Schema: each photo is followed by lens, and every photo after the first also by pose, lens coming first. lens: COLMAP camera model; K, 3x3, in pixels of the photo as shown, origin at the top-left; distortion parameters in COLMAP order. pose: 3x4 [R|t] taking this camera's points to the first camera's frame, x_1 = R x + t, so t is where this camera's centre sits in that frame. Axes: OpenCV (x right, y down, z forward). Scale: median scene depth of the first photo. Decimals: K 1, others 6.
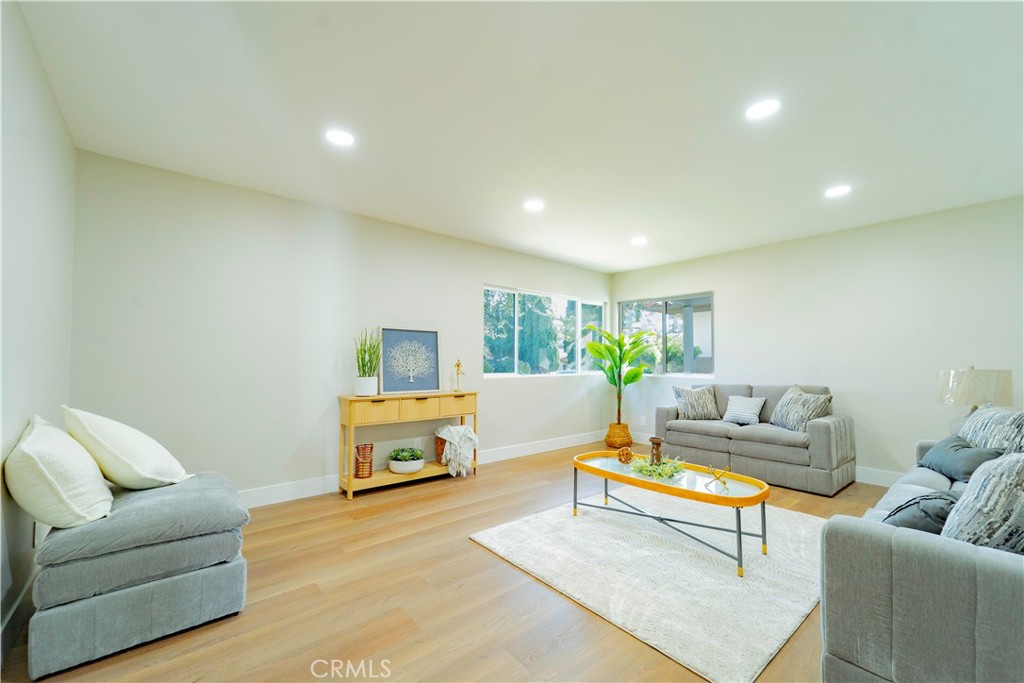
lens RADIAL K [[411.1, 0, 514.2], [0, 411.1, 345.3], [0, 0, 1]] dist [-0.000379, -0.000745]
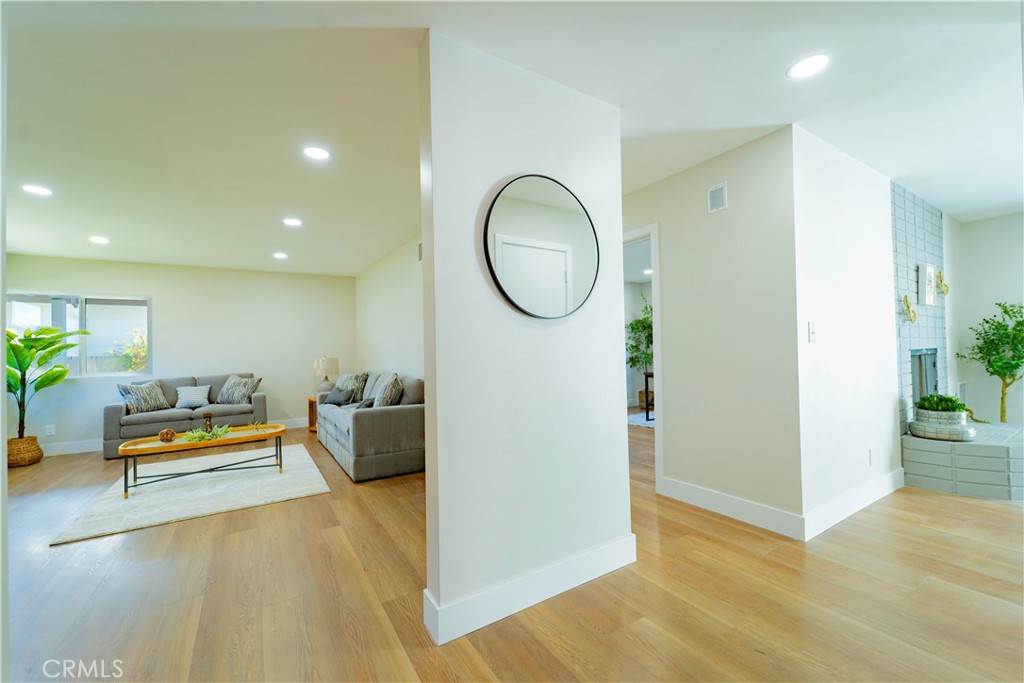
lens RADIAL K [[411.1, 0, 513.2], [0, 411.1, 344.0], [0, 0, 1]] dist [-0.000379, -0.000745]
pose [[0.111807, 0.003958, 0.993722, -0.575107], [-0.008569, 0.999959, -0.003019, -0.009310], [-0.993693, -0.008178, 0.111836, -0.116180]]
